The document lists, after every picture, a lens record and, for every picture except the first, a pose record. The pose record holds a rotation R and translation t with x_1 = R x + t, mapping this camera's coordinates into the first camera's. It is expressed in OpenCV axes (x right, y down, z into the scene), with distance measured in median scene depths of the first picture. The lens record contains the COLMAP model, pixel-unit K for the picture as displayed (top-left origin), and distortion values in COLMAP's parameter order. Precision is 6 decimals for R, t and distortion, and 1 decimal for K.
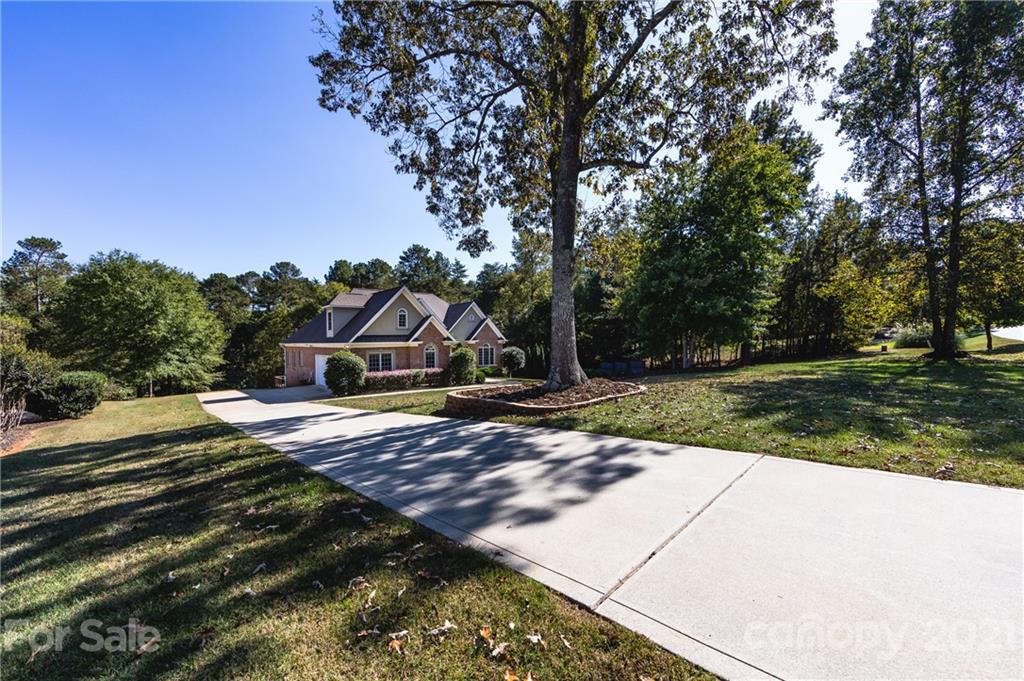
lens RADIAL K [[399.8, 0, 515.4], [0, 399.8, 346.0], [0, 0, 1]] dist [-0.001867, -0.000245]
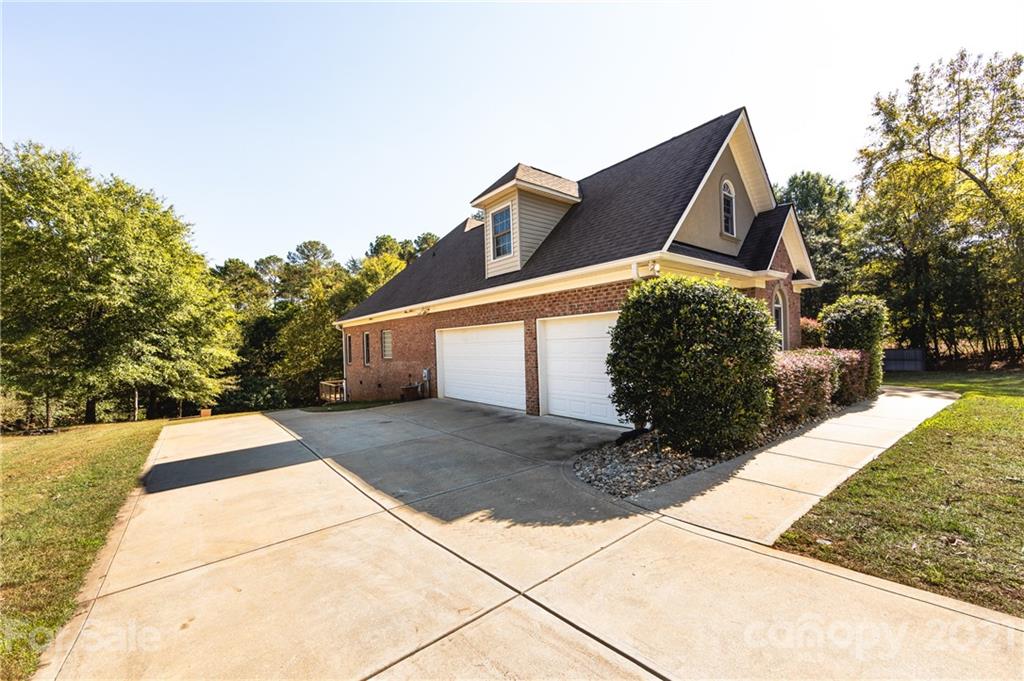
lens RADIAL K [[398.6, 0, 512.0], [0, 398.6, 340.5], [0, 0, 1]] dist [-0.001676, -0.000169]
pose [[0.999251, -0.016715, -0.034912, -0.294463], [0.015855, 0.999568, -0.024756, 0.033808], [0.035311, 0.024184, 0.999084, 0.413629]]
